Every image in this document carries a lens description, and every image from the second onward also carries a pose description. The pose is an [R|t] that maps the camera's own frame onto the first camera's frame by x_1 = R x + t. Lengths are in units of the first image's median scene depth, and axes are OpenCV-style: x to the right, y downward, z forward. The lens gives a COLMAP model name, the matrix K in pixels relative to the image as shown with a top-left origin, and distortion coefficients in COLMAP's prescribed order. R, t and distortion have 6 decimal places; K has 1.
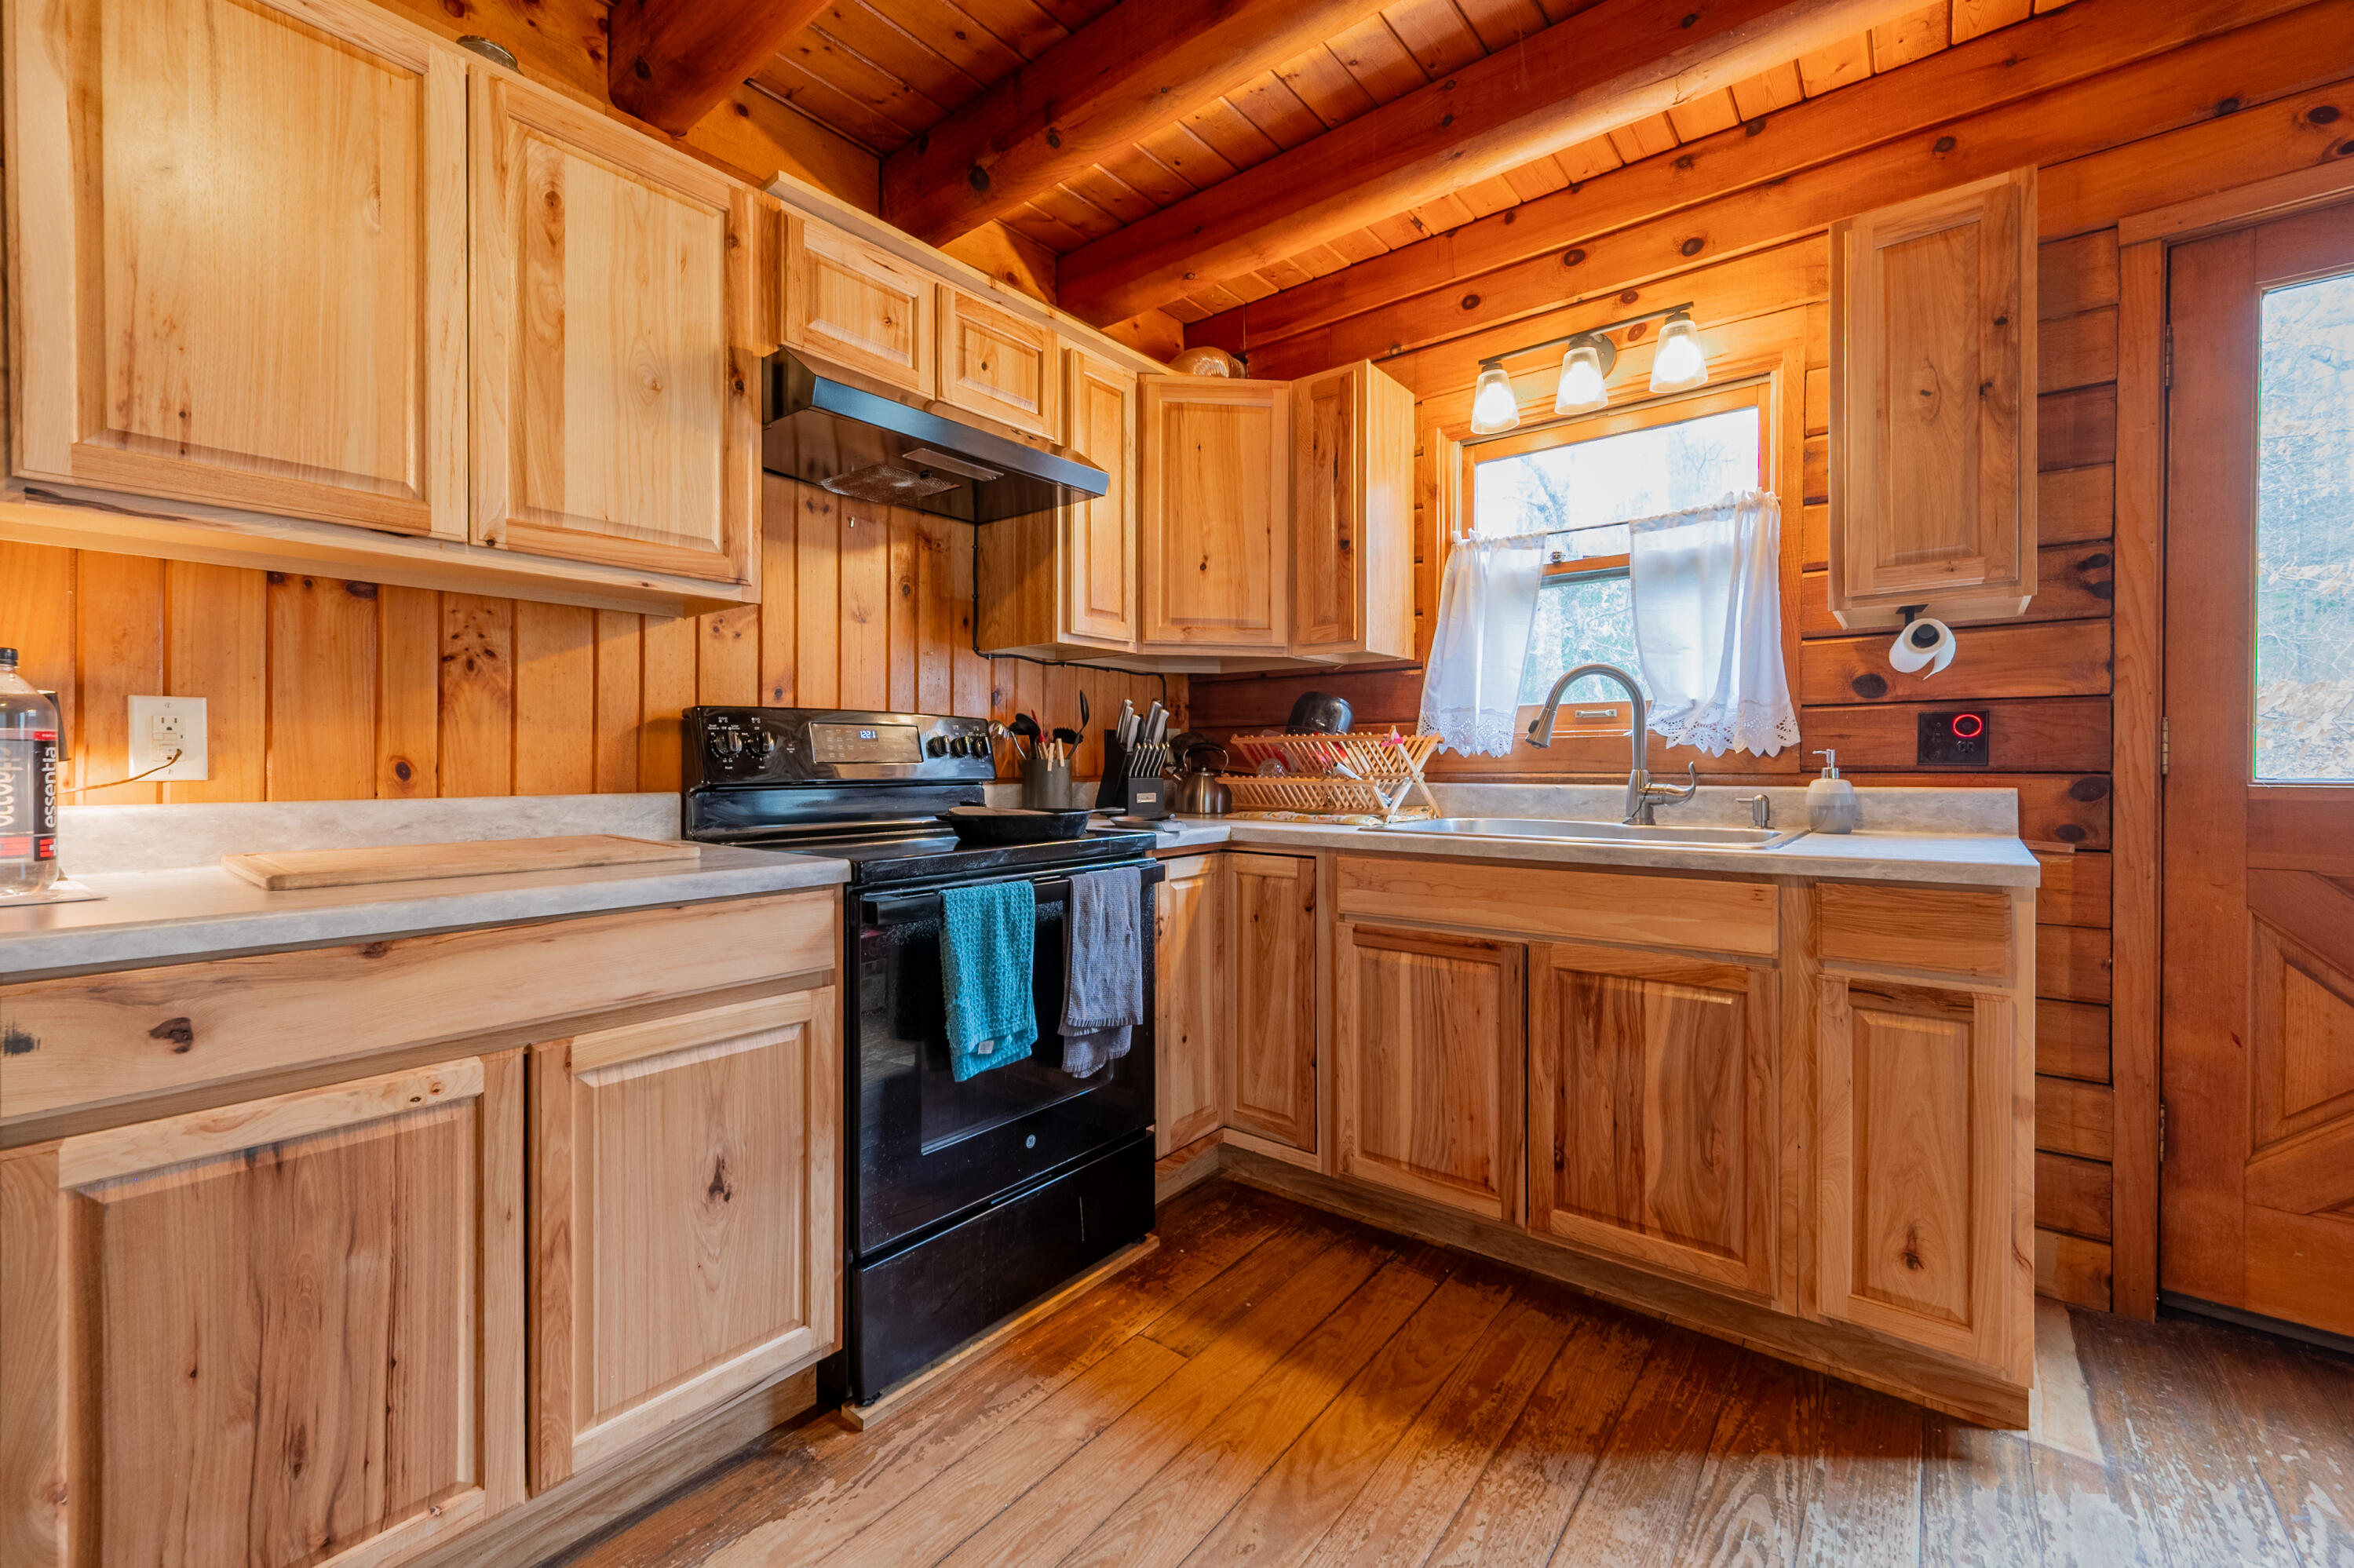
lens RADIAL K [[953.7, 0, 1178.7], [0, 953.7, 772.5], [0, 0, 1]] dist [0.004586, 0.000216]
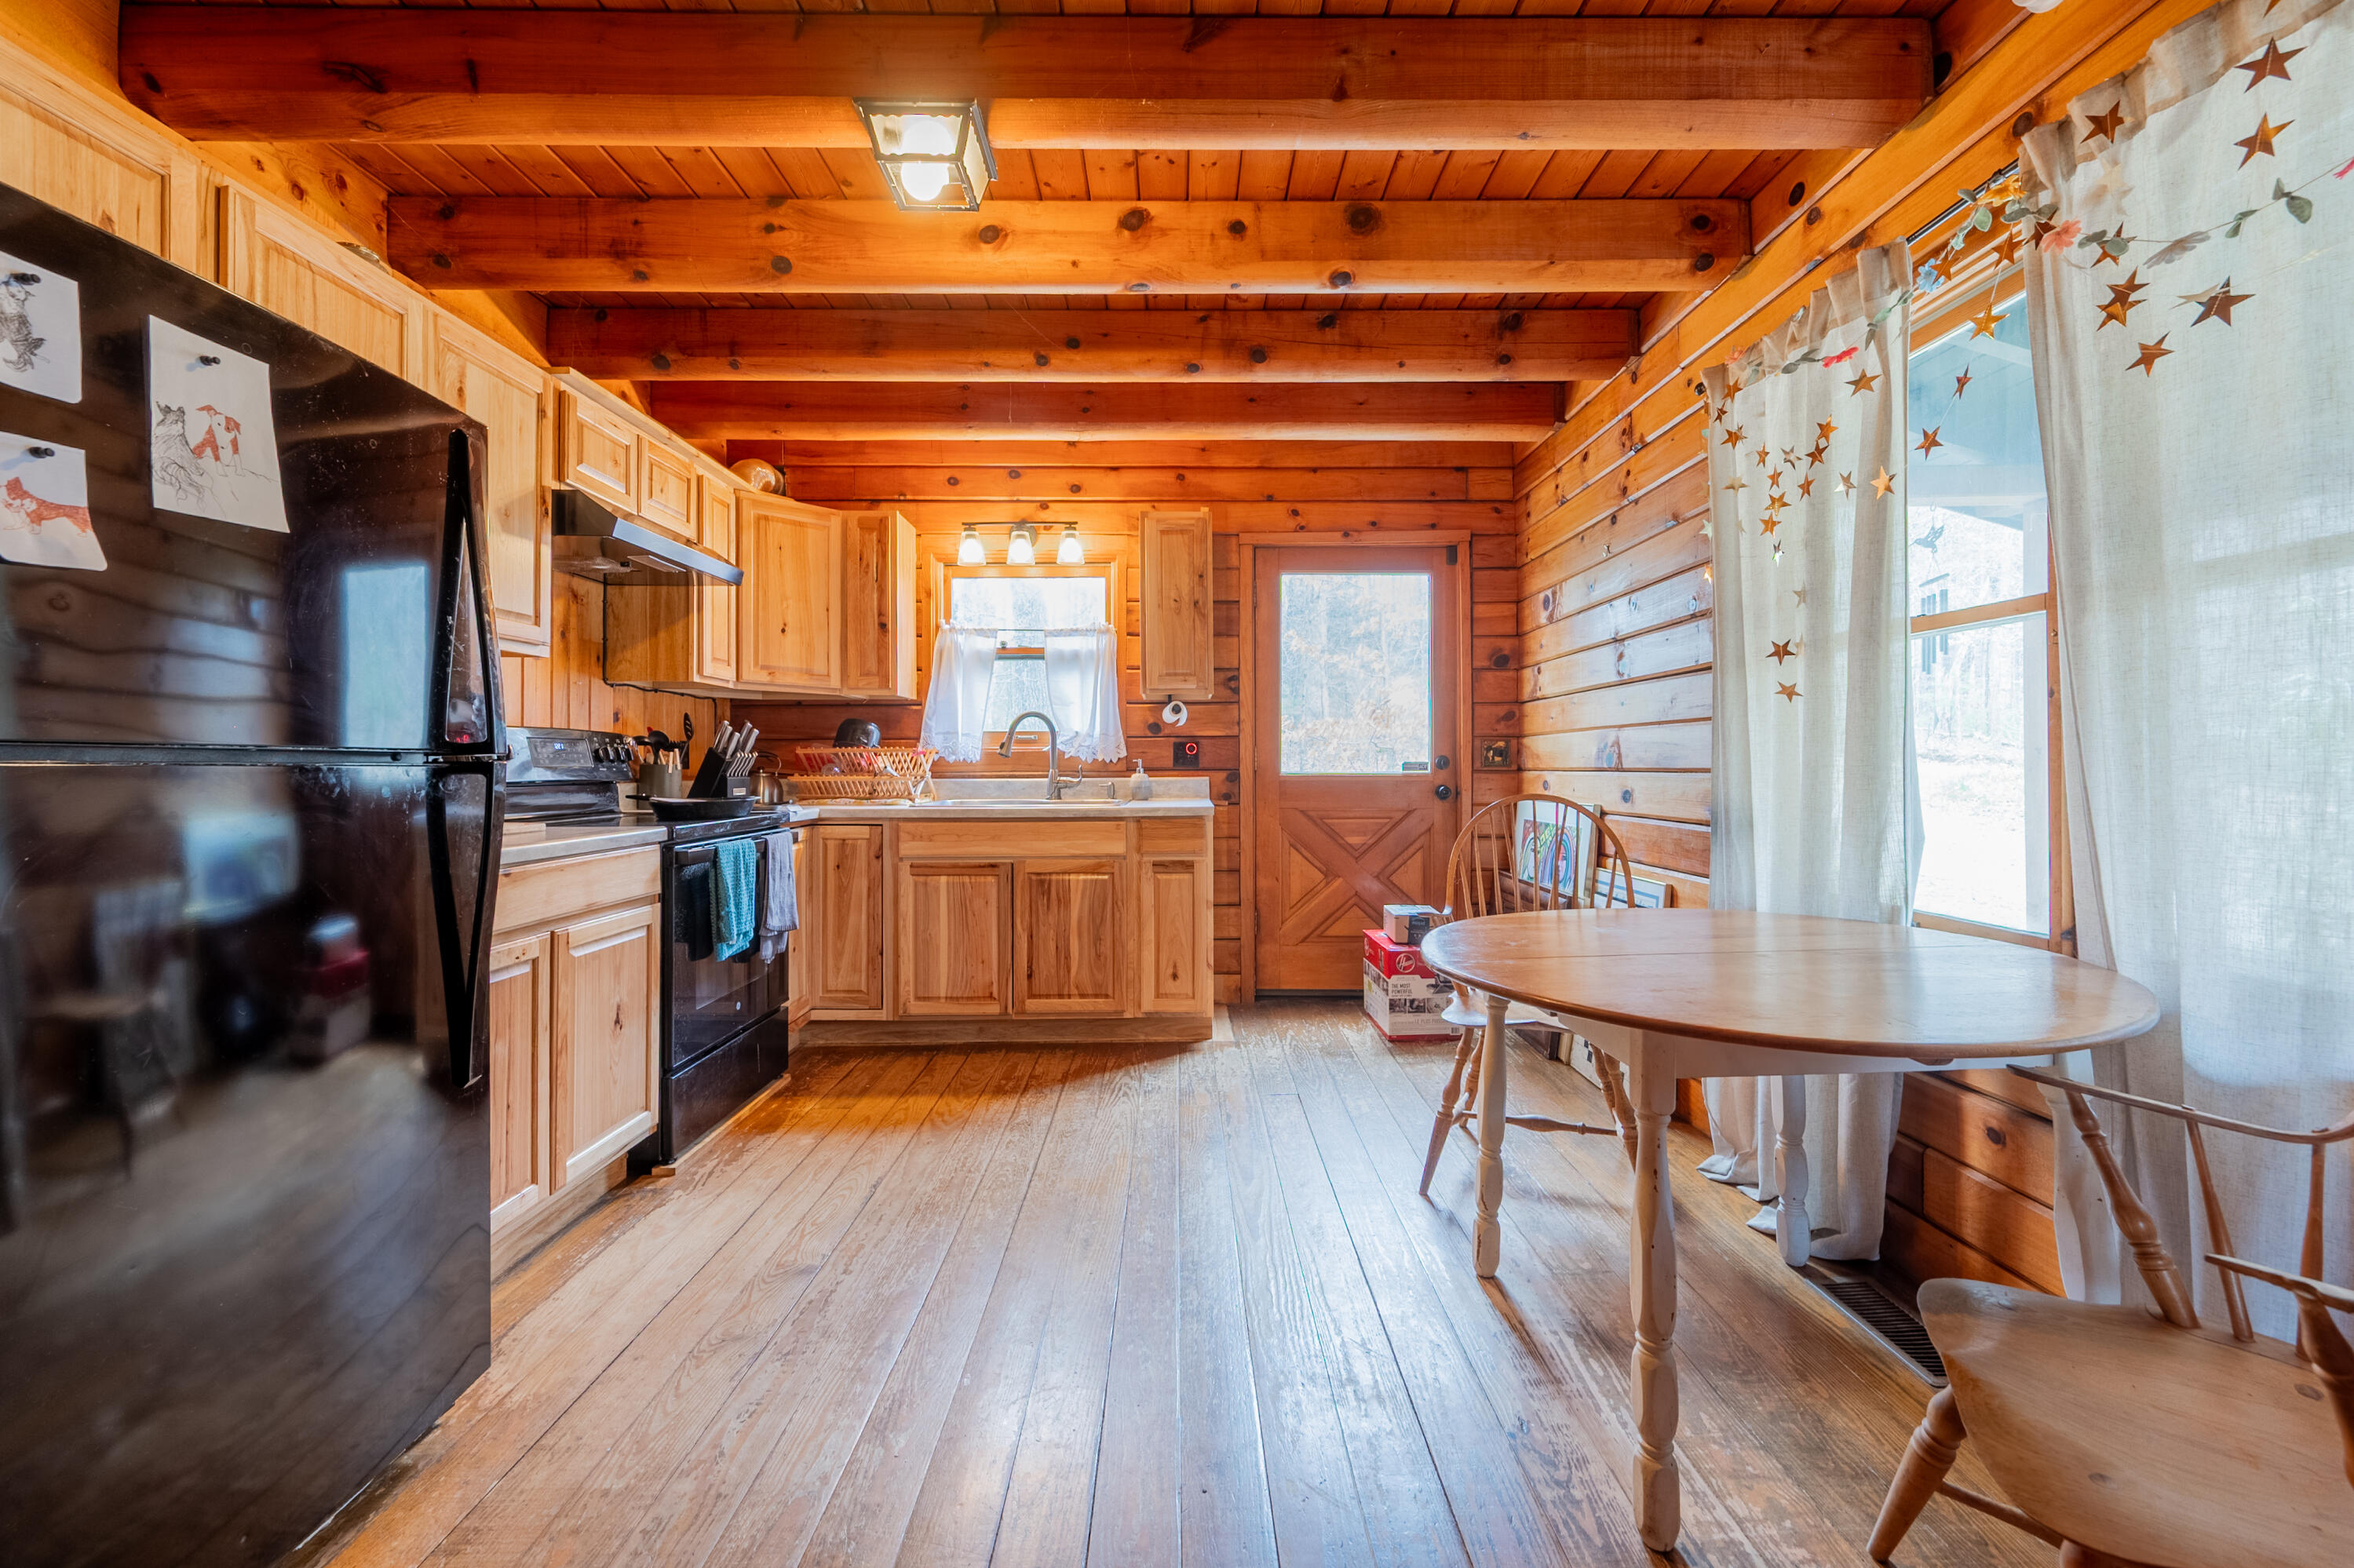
lens RADIAL K [[953.7, 0, 1192.4], [0, 953.7, 759.8], [0, 0, 1]] dist [0.004586, 0.000216]
pose [[0.770917, 0.002050, 0.636933, -0.577079], [0.008048, 0.999884, -0.012960, 0.004755], [-0.636885, 0.015117, 0.770810, -0.699451]]
